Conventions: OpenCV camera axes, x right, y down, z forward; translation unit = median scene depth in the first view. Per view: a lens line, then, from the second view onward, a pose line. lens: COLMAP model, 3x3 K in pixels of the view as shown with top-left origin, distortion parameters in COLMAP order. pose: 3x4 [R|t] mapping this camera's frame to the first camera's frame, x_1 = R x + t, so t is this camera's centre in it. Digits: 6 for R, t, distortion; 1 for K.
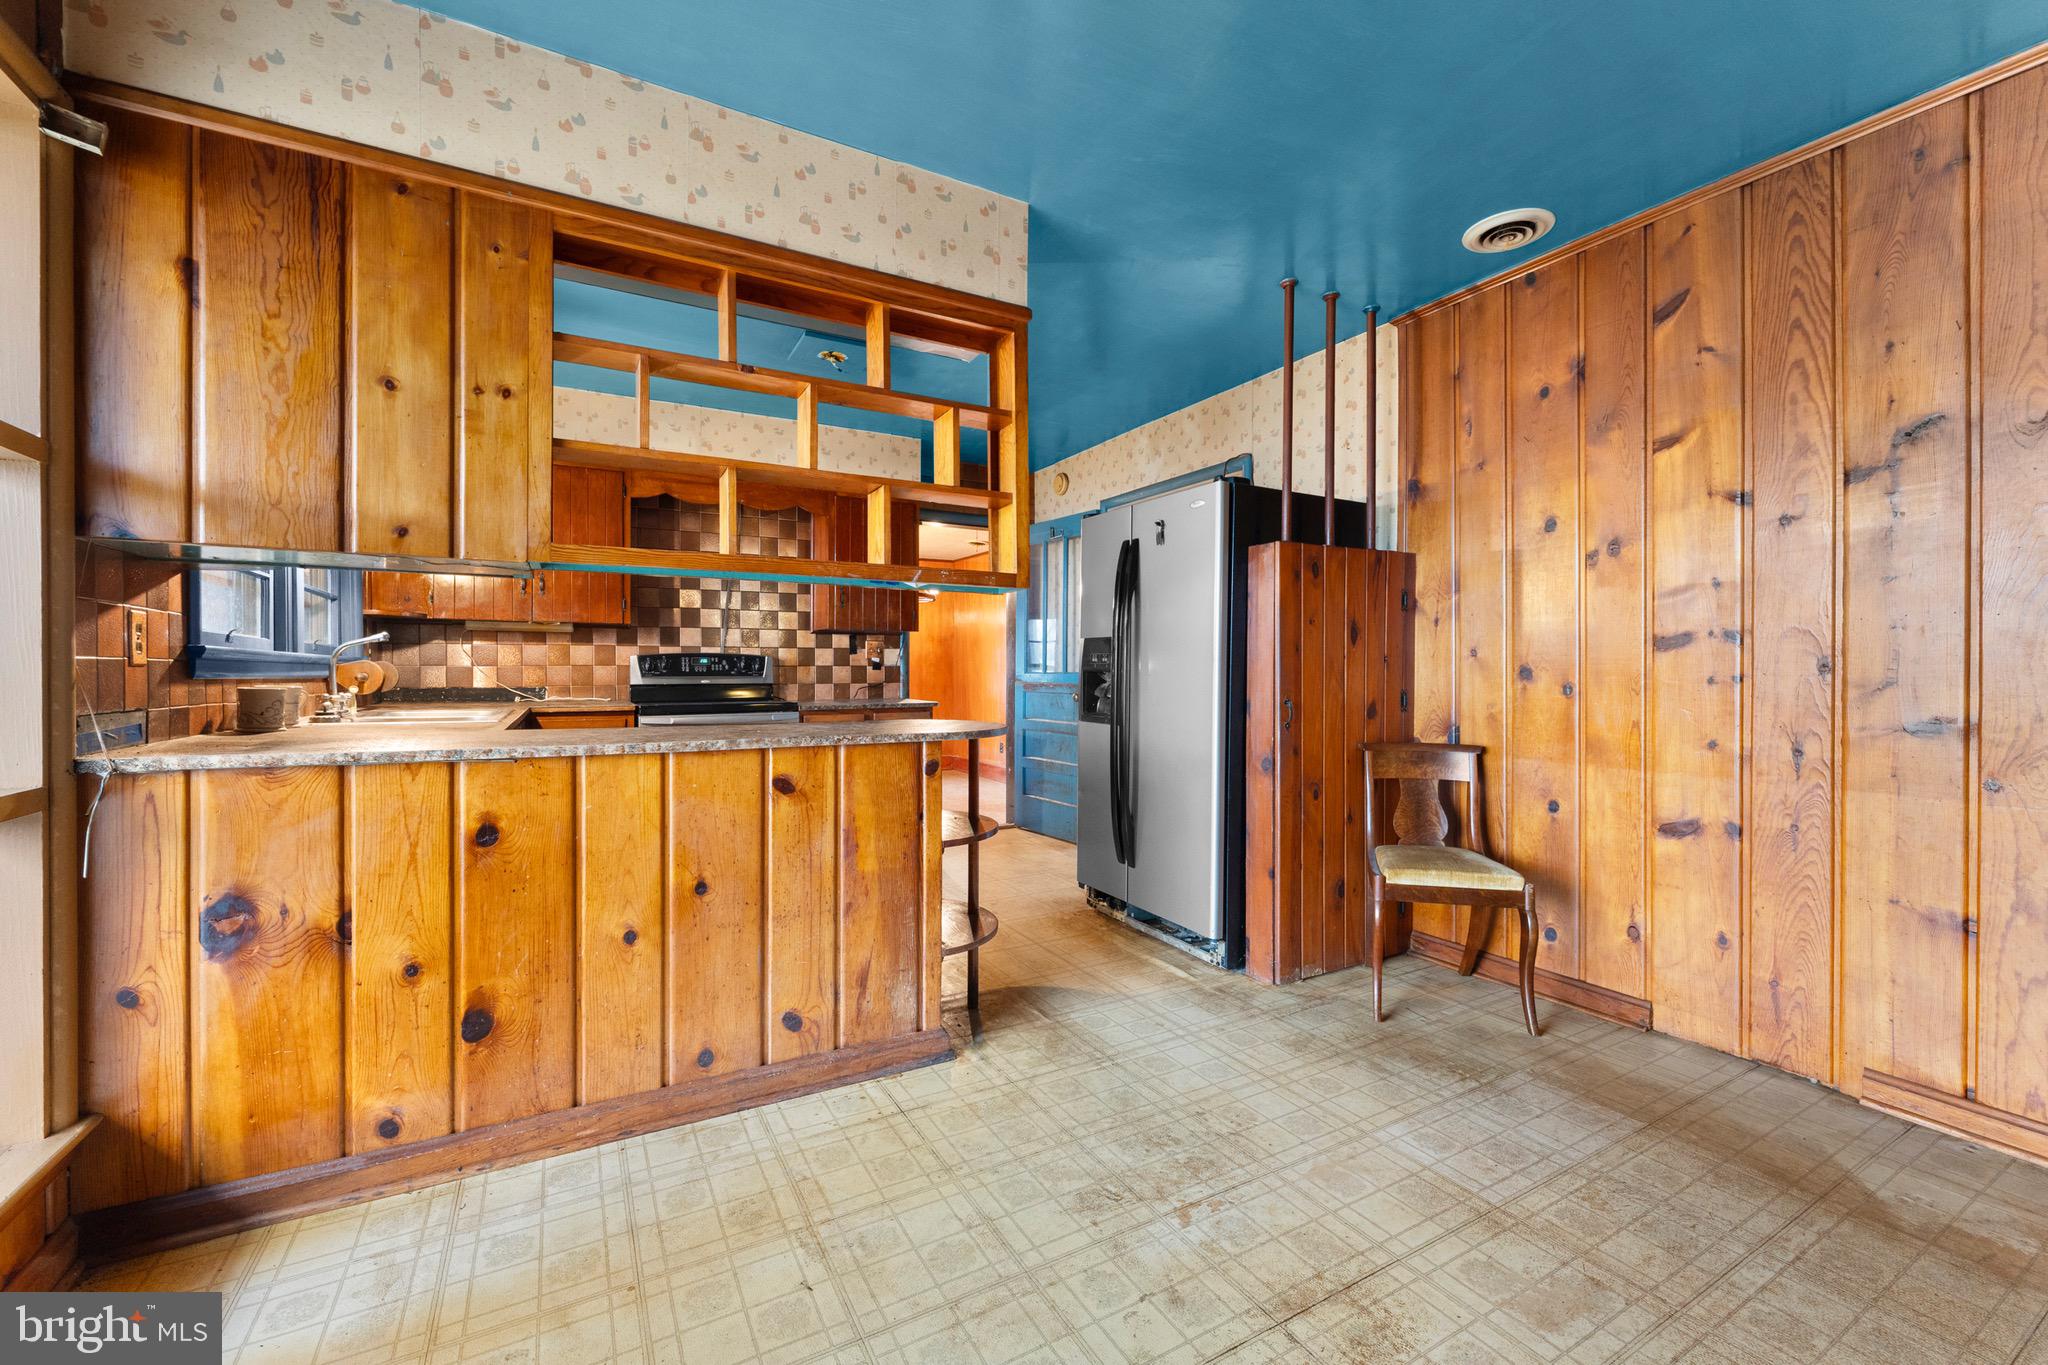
lens RADIAL K [[821.5, 0, 1014.4], [0, 821.5, 676.4], [0, 0, 1]] dist [-0.000769, -0.000116]
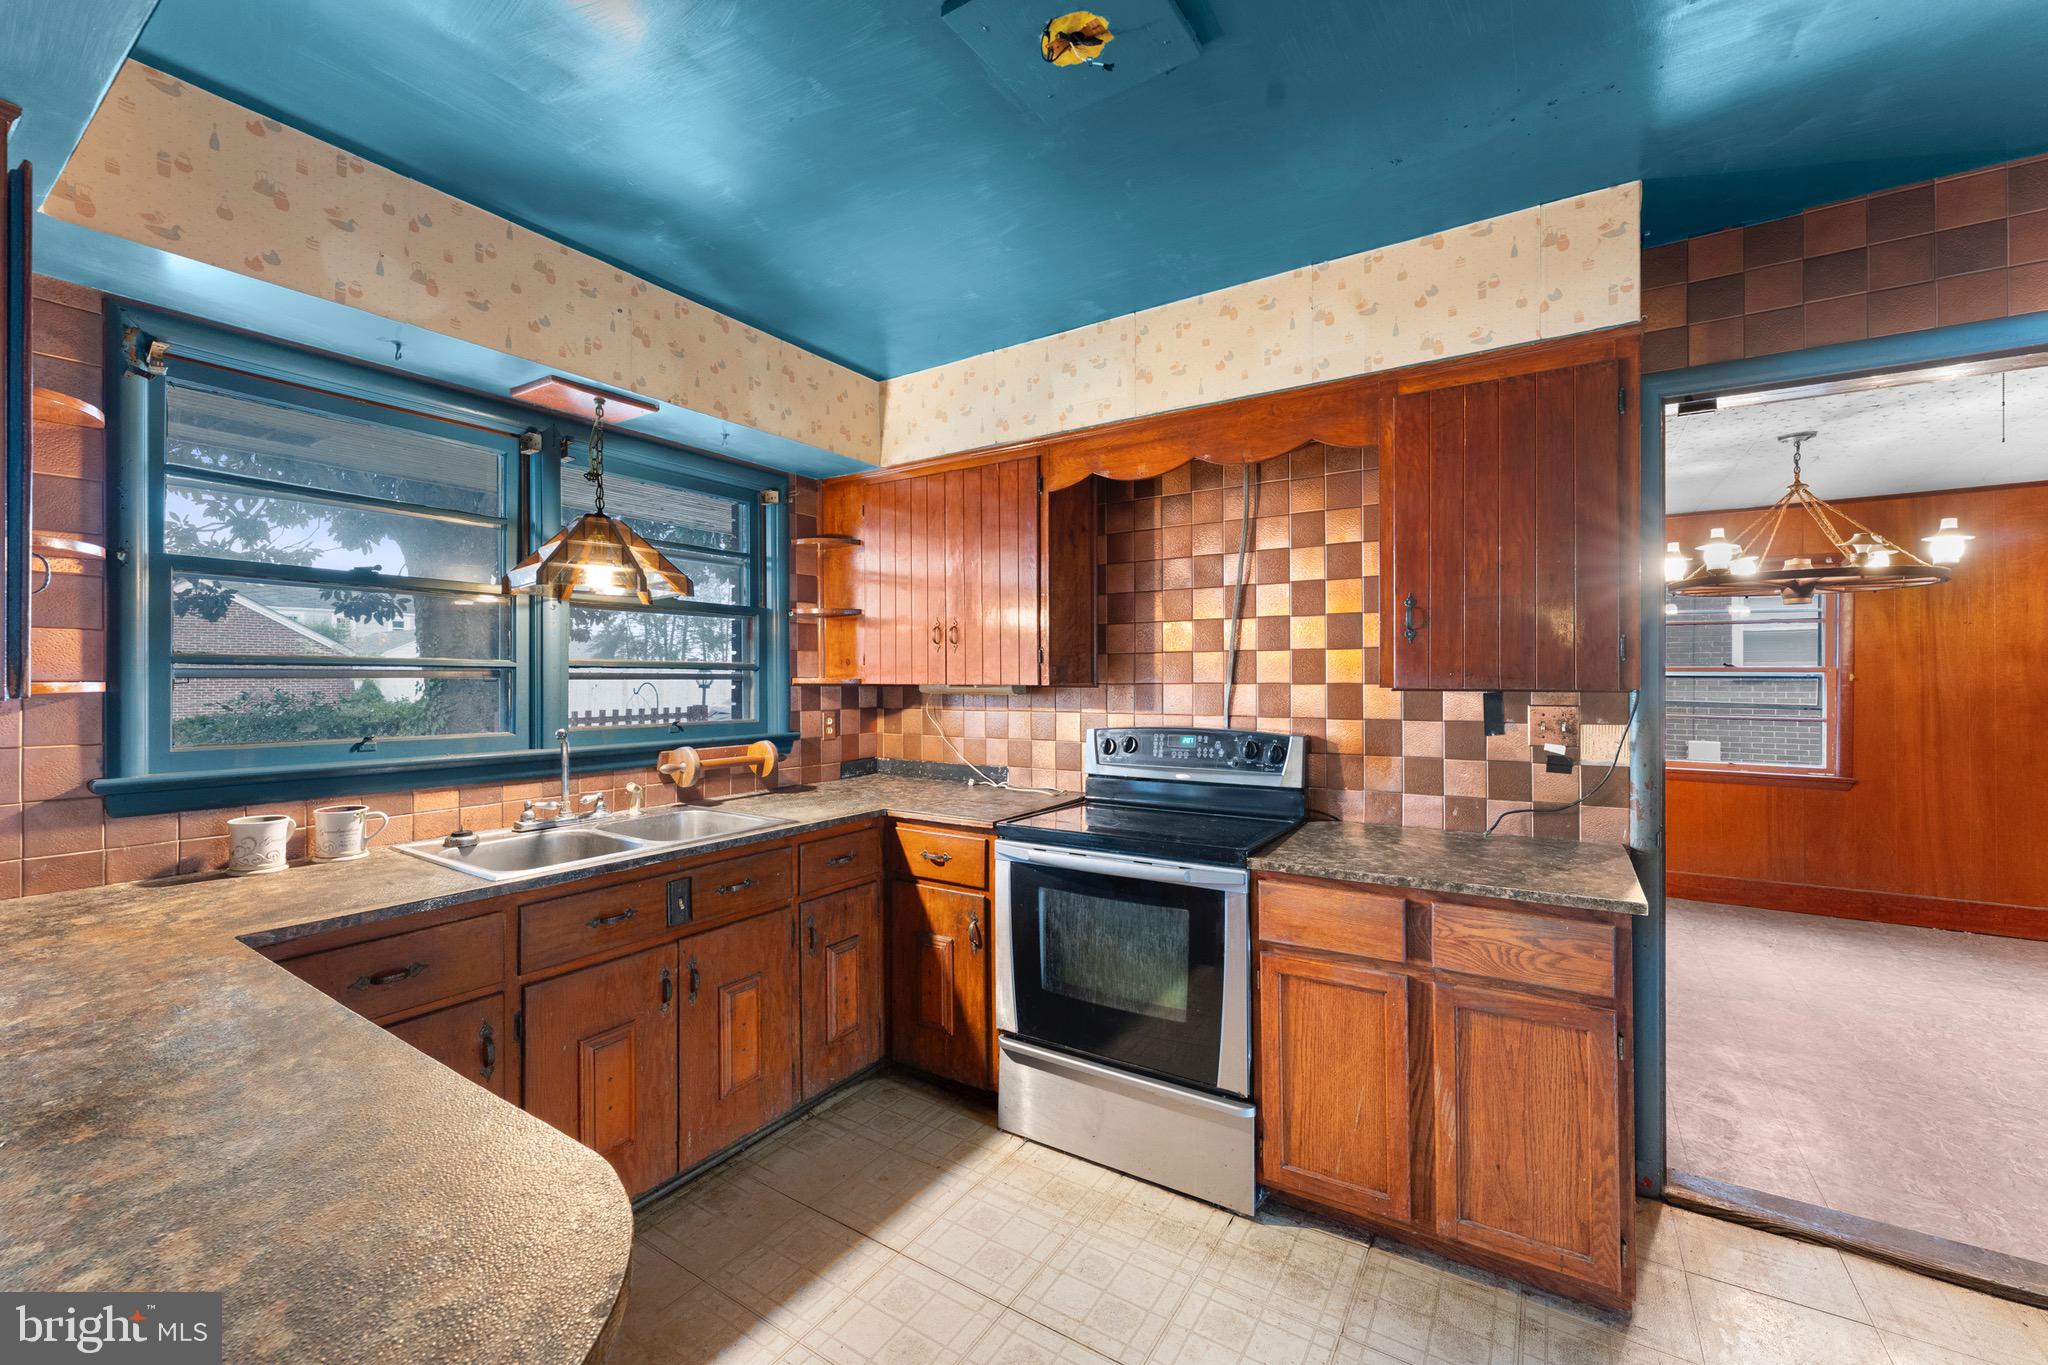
lens RADIAL K [[821.5, 0, 1014.4], [0, 821.5, 676.4], [0, 0, 1]] dist [-0.000769, -0.000116]
pose [[0.470886, -0.002319, -0.882191, 0.155760], [-0.003750, 0.999982, -0.004631, -0.110484], [0.882186, 0.005489, 0.470869, 1.082469]]
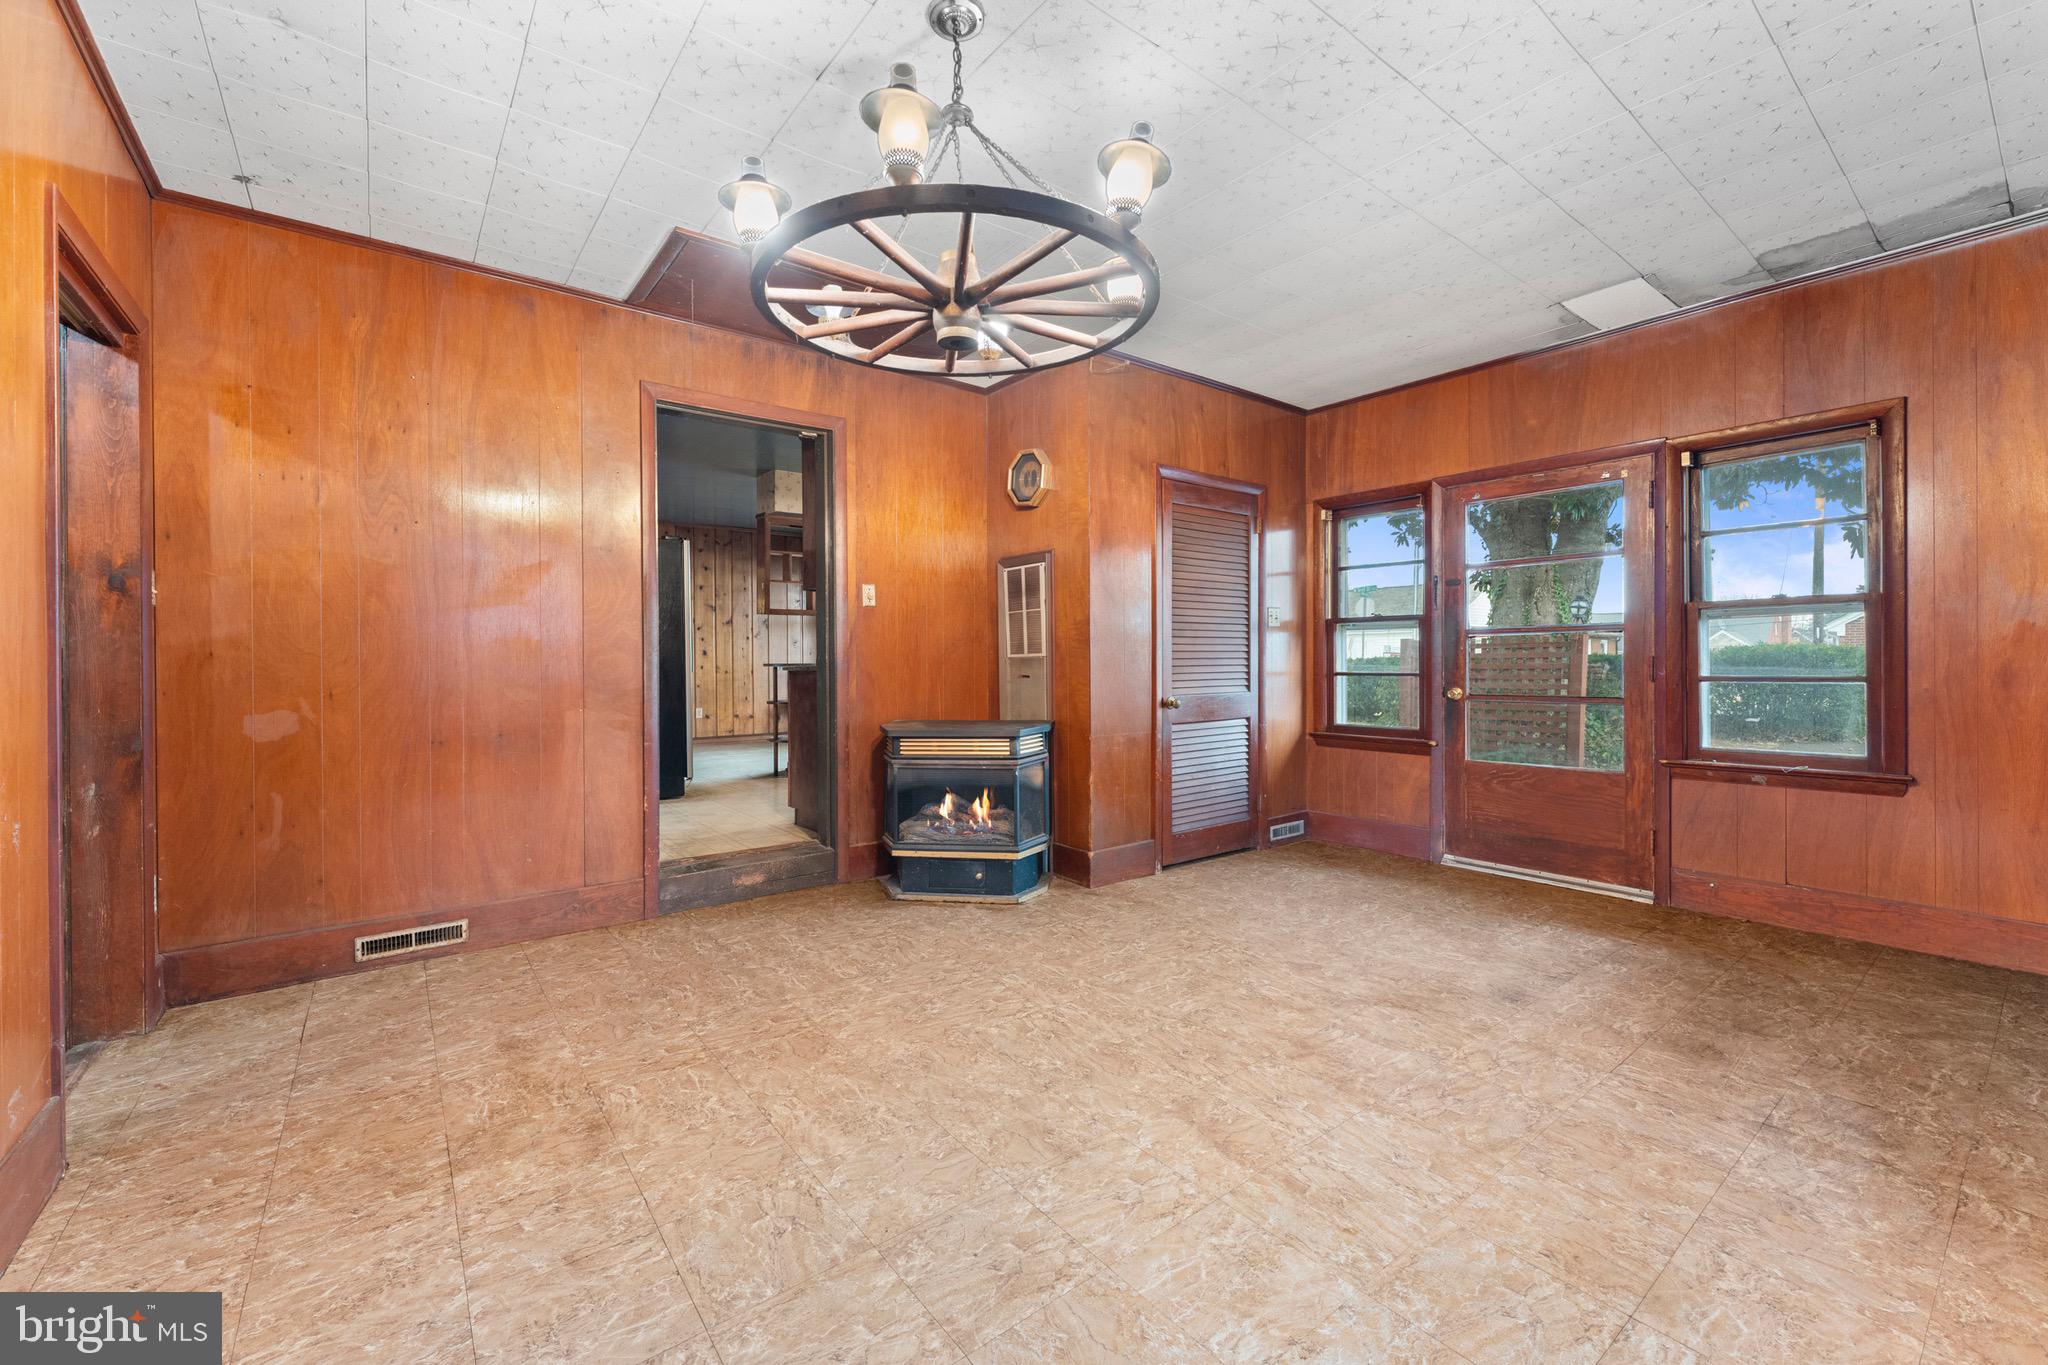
lens RADIAL K [[828.7, 0, 1026.3], [0, 828.7, 659.9], [0, 0, 1]] dist [0.000092, -0.000042]
pose [[-0.986361, 0.003471, -0.164562, -0.402525], [0.002365, 0.999973, 0.006916, 0.031493], [0.164581, 0.006433, -0.986343, 3.723264]]
